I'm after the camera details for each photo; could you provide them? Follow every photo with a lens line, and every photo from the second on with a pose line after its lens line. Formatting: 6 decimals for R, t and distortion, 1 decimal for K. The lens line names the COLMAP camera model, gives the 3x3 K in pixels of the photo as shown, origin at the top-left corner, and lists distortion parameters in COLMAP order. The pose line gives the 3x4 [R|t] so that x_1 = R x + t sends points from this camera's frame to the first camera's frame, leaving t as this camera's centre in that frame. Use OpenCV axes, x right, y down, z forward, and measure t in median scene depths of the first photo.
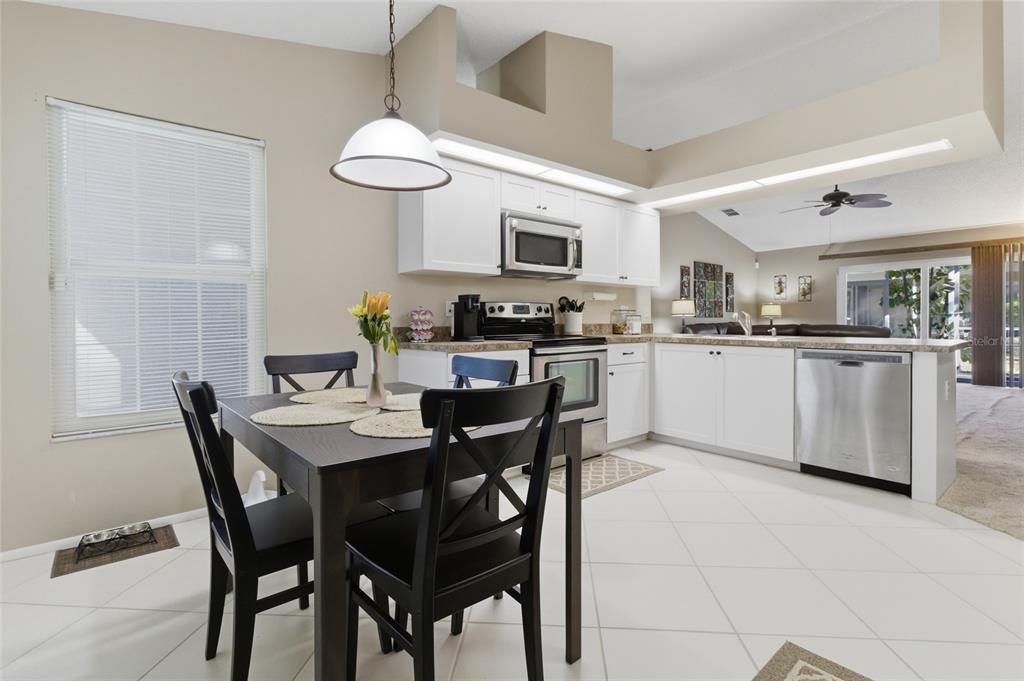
lens RADIAL K [[494.9, 0, 516.0], [0, 494.9, 321.8], [0, 0, 1]] dist [-0.002490, 0.002735]
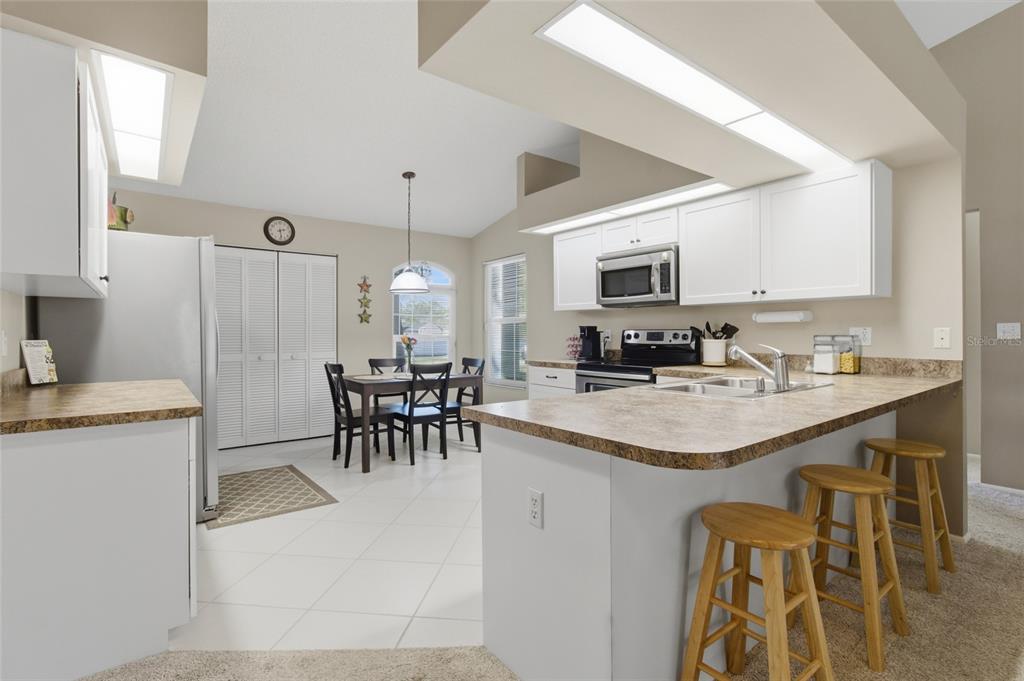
lens RADIAL K [[494.9, 0, 518.2], [0, 494.9, 339.7], [0, 0, 1]] dist [-0.002490, 0.002735]
pose [[-0.045862, 0.021204, -0.998723, 1.111570], [0.003548, 0.999772, 0.021064, -0.042118], [0.998941, -0.002577, -0.045927, 0.785056]]
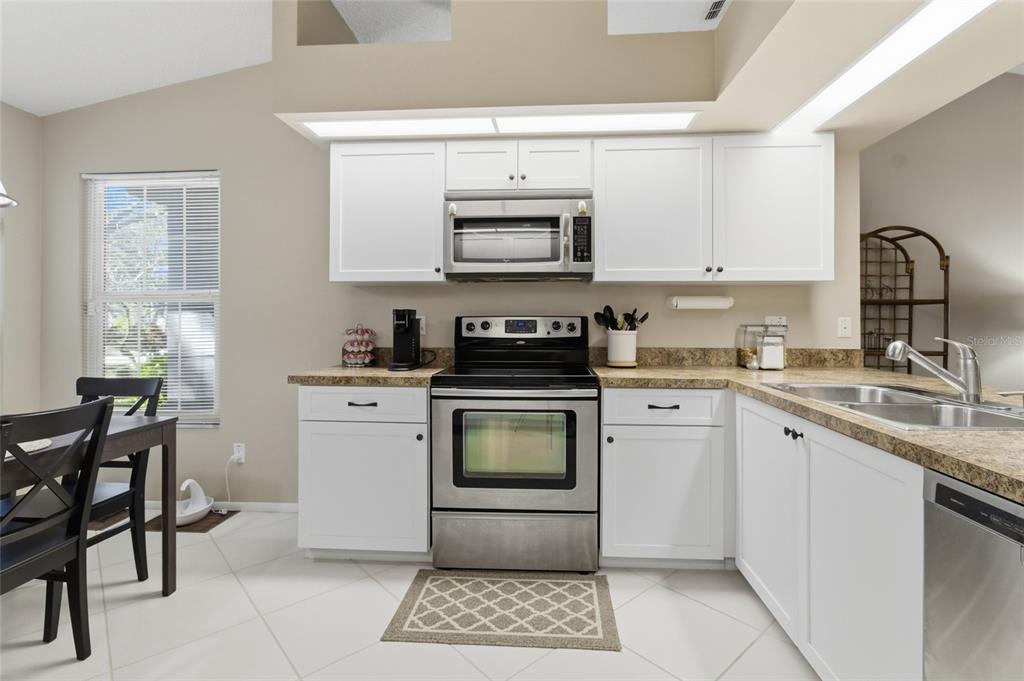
lens RADIAL K [[494.9, 0, 518.1], [0, 494.9, 321.2], [0, 0, 1]] dist [-0.002490, 0.002735]
pose [[0.721352, 0.004421, -0.692555, 0.516166], [-0.006965, 0.999975, -0.000870, -0.032514], [0.692534, 0.005451, 0.721365, 0.503625]]
